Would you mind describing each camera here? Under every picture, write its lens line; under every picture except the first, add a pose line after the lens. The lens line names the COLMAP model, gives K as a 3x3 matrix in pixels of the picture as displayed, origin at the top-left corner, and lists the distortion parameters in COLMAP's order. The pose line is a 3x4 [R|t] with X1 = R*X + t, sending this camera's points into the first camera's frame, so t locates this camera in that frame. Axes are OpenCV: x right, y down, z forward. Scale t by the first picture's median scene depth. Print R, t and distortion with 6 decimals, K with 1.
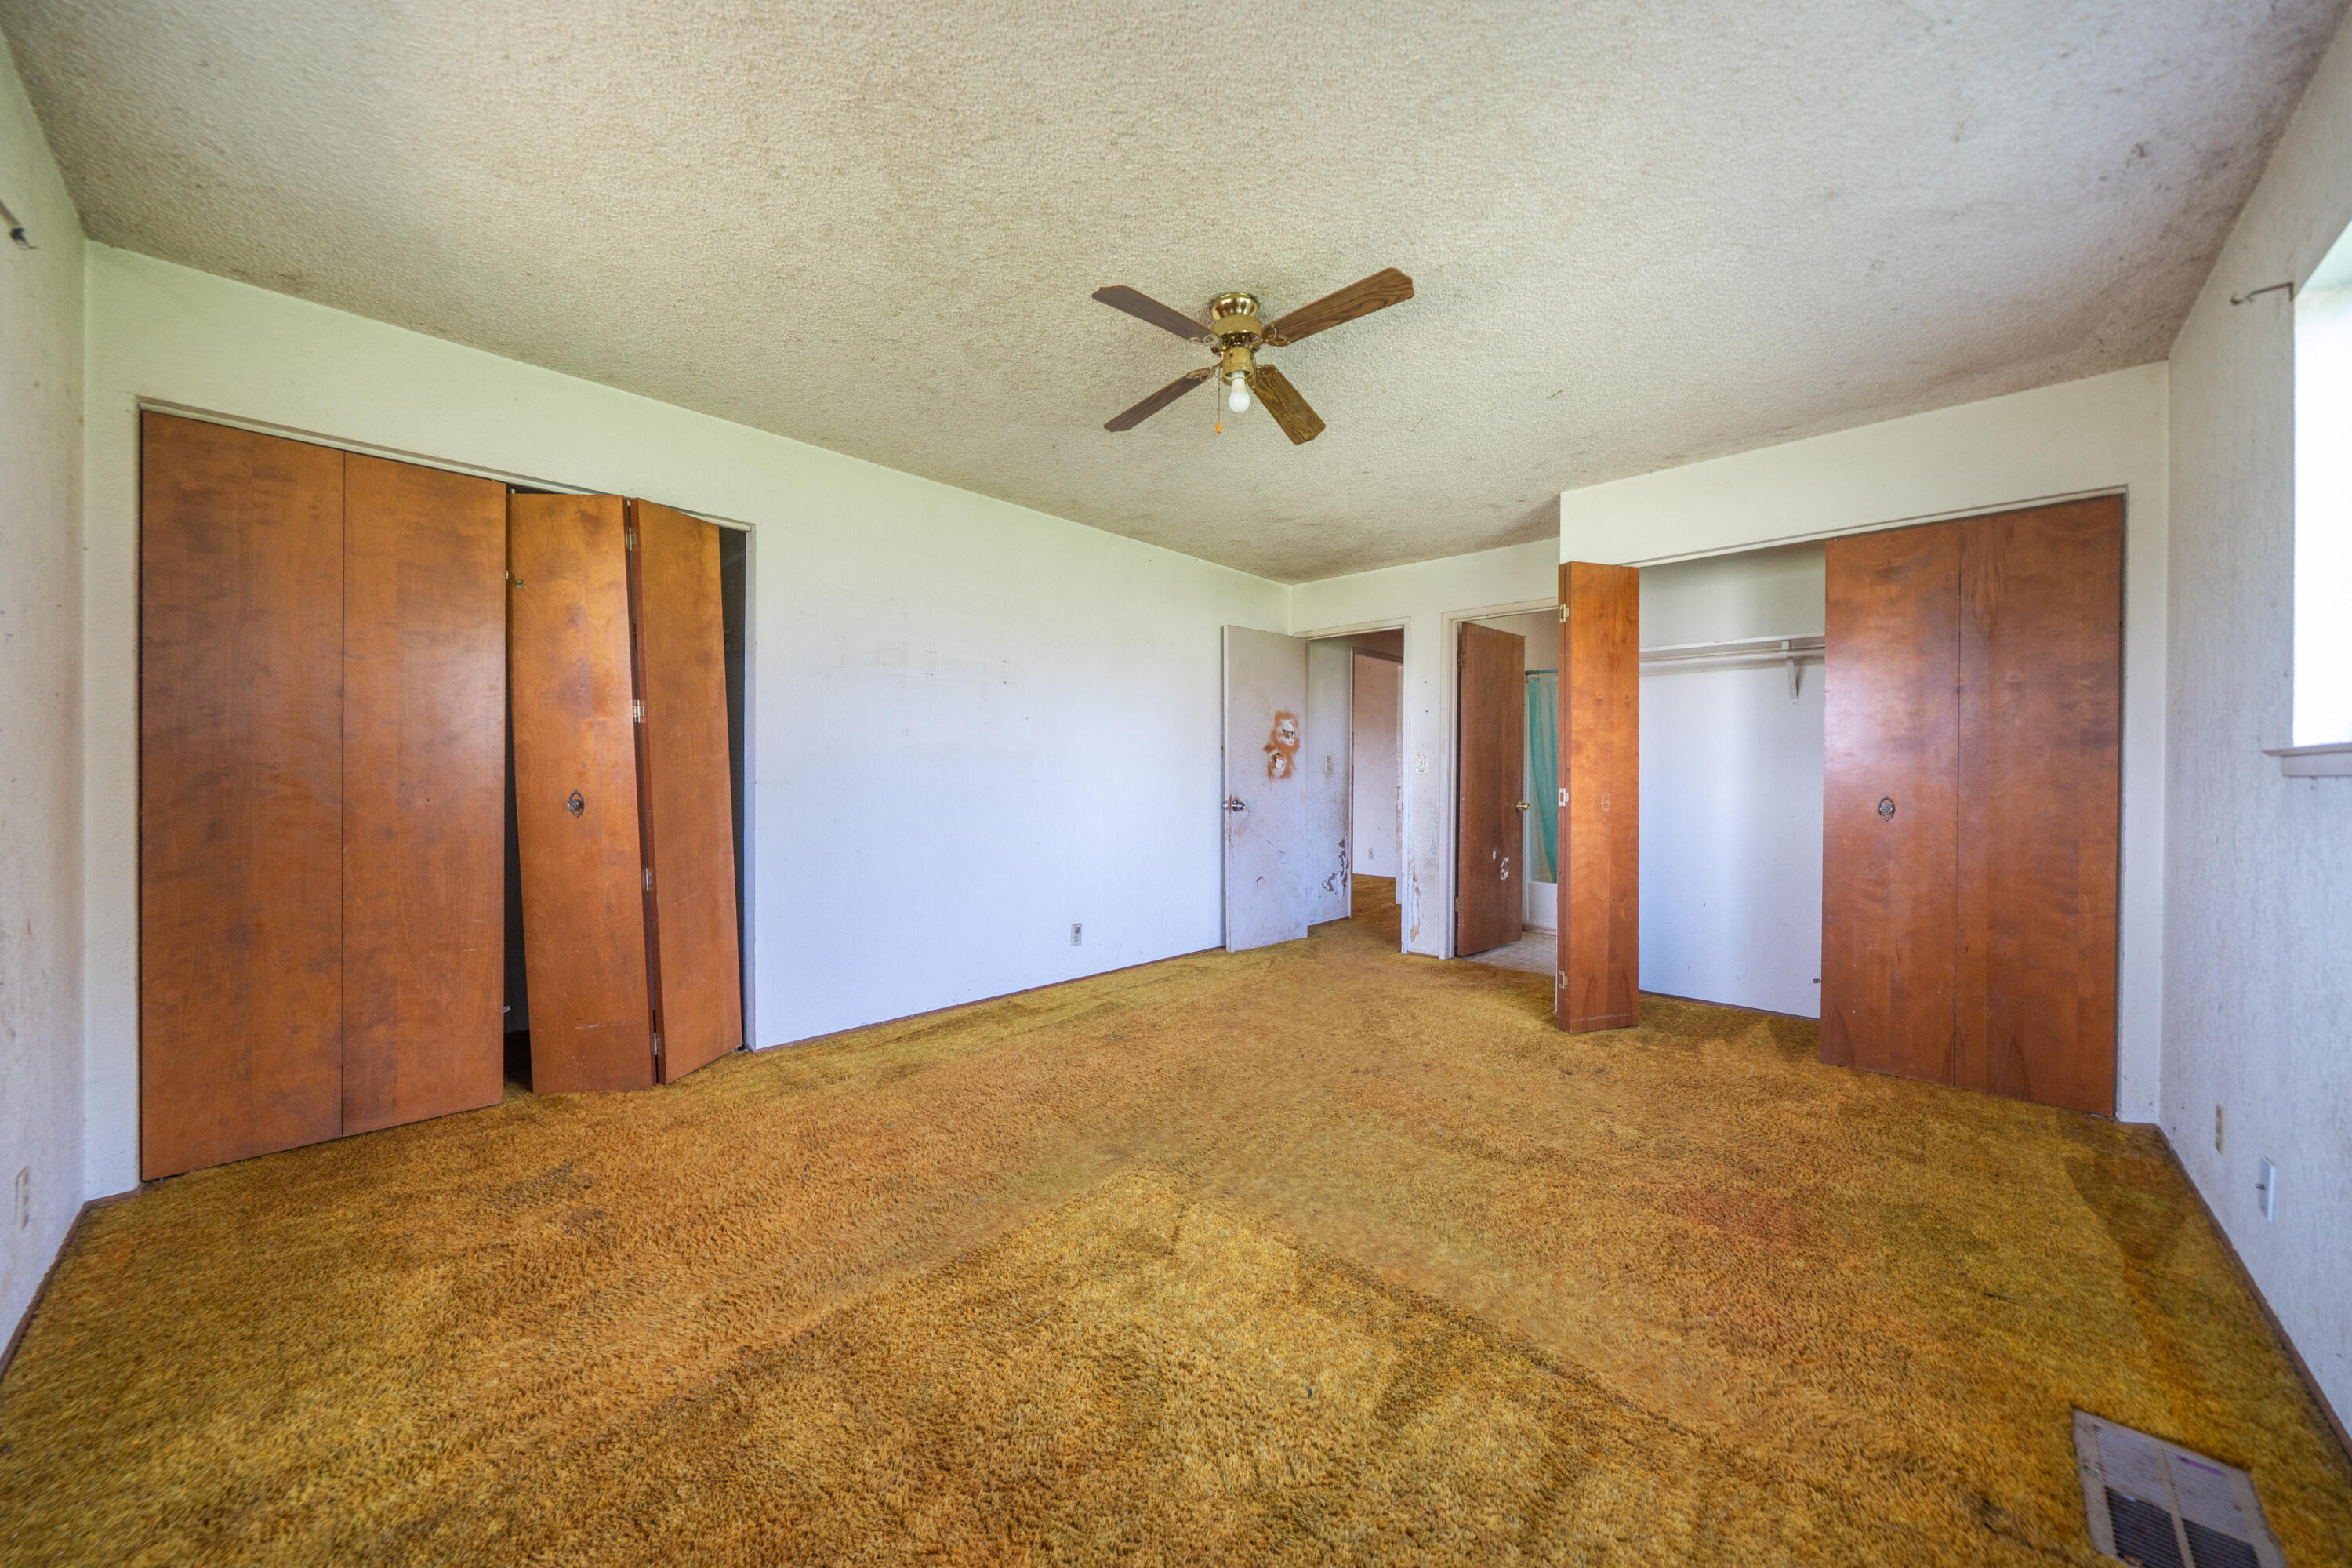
lens RADIAL K [[805.8, 0, 1169.2], [0, 805.8, 774.2], [0, 0, 1]] dist [-0.007161, 0.000041]
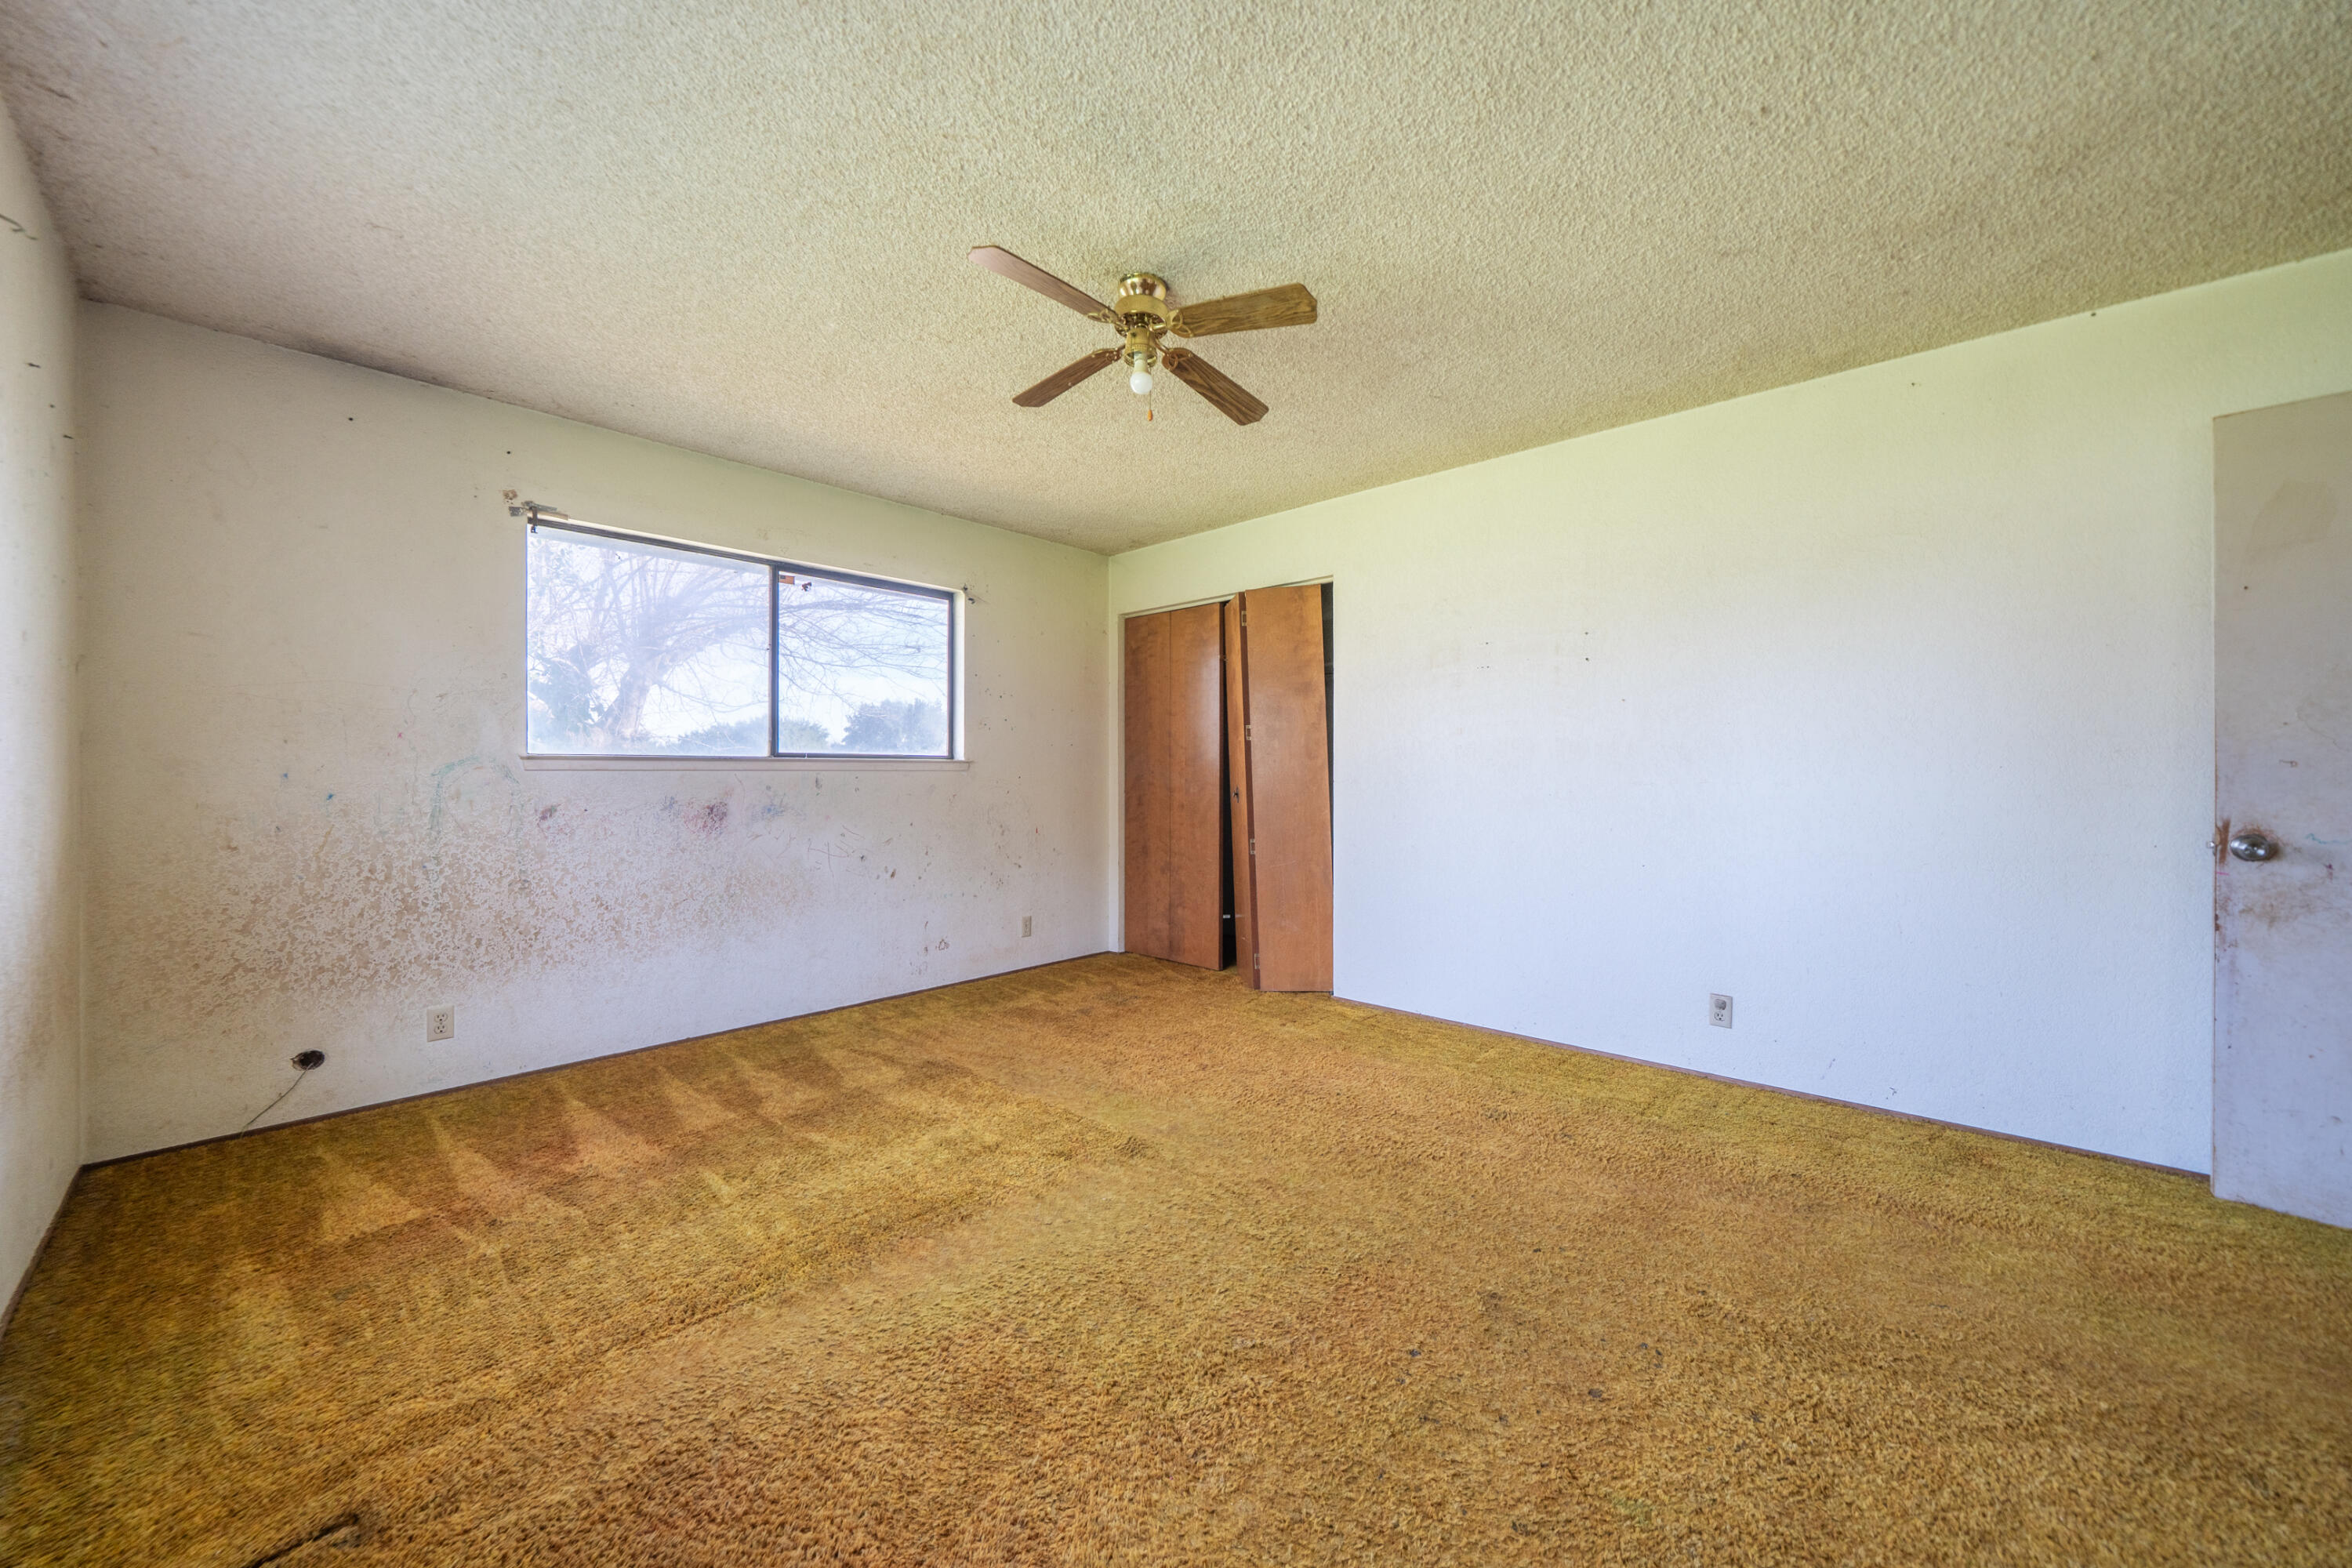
lens RADIAL K [[805.8, 0, 1169.2], [0, 805.8, 774.2], [0, 0, 1]] dist [-0.007161, 0.000041]
pose [[0.047689, -0.005529, -0.998847, 0.804566], [0.001643, 0.999984, -0.005457, 0.005485], [0.998861, -0.001381, 0.047698, 0.763675]]
